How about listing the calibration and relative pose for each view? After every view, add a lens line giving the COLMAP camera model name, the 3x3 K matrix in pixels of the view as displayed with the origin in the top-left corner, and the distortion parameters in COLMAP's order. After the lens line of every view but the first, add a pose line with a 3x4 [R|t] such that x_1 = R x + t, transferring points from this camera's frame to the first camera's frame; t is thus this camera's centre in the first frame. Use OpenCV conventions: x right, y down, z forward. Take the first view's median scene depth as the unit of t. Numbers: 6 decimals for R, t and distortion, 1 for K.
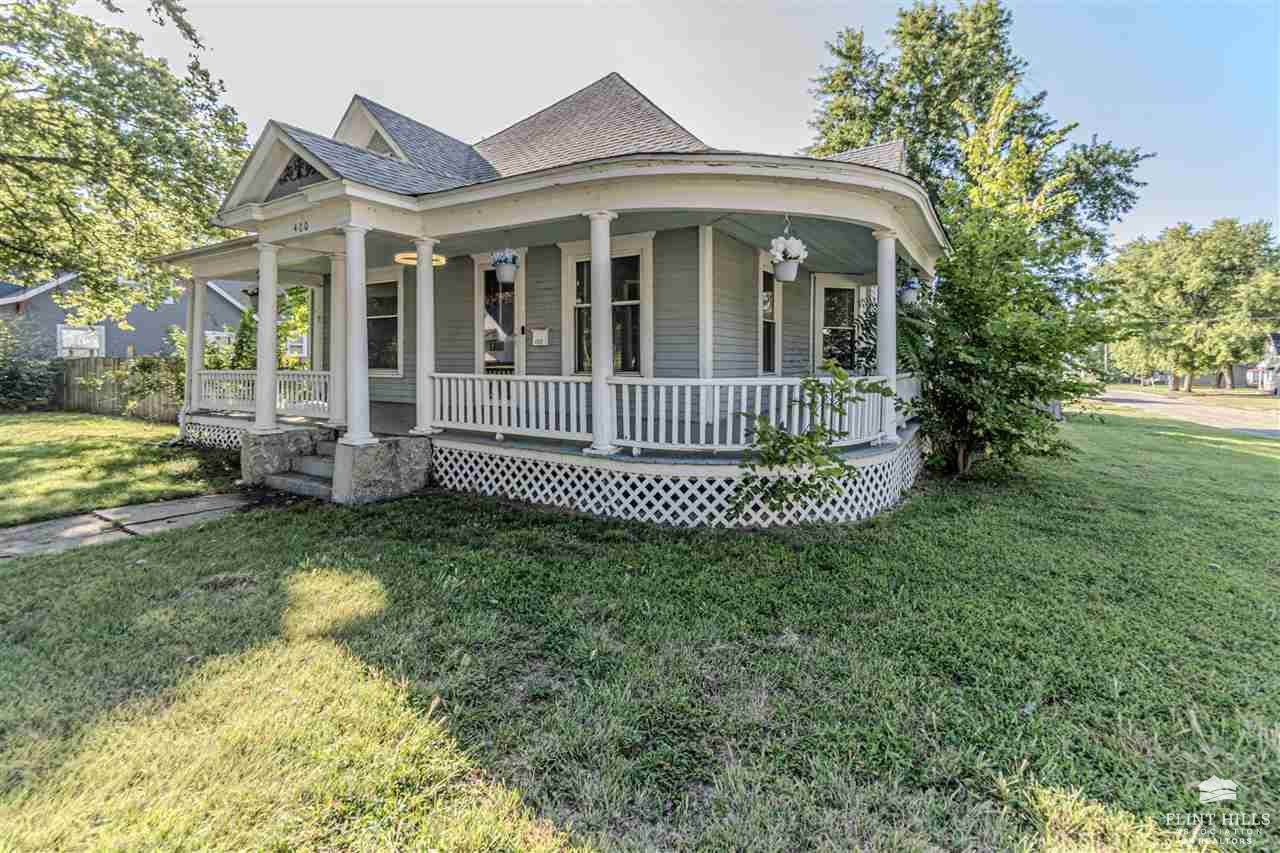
lens RADIAL K [[569.7, 0, 657.0], [0, 569.7, 363.0], [0, 0, 1]] dist [-0.000200, 0.002267]
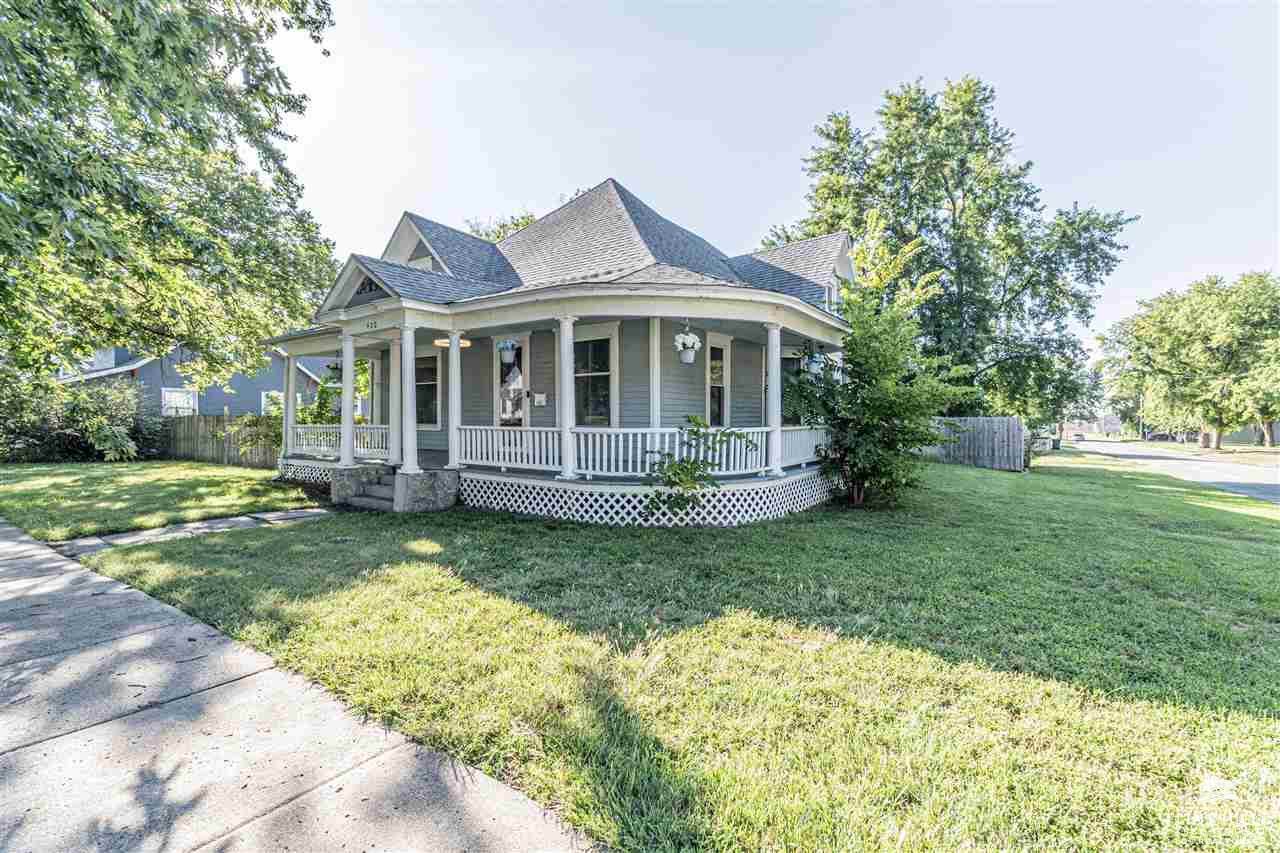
lens RADIAL K [[569.7, 0, 639.4], [0, 569.7, 423.1], [0, 0, 1]] dist [-0.000200, 0.002267]
pose [[0.995920, -0.000667, -0.090236, 0.129454], [0.001068, 0.999990, 0.004402, 0.003549], [0.090232, -0.004481, 0.995911, -0.268345]]
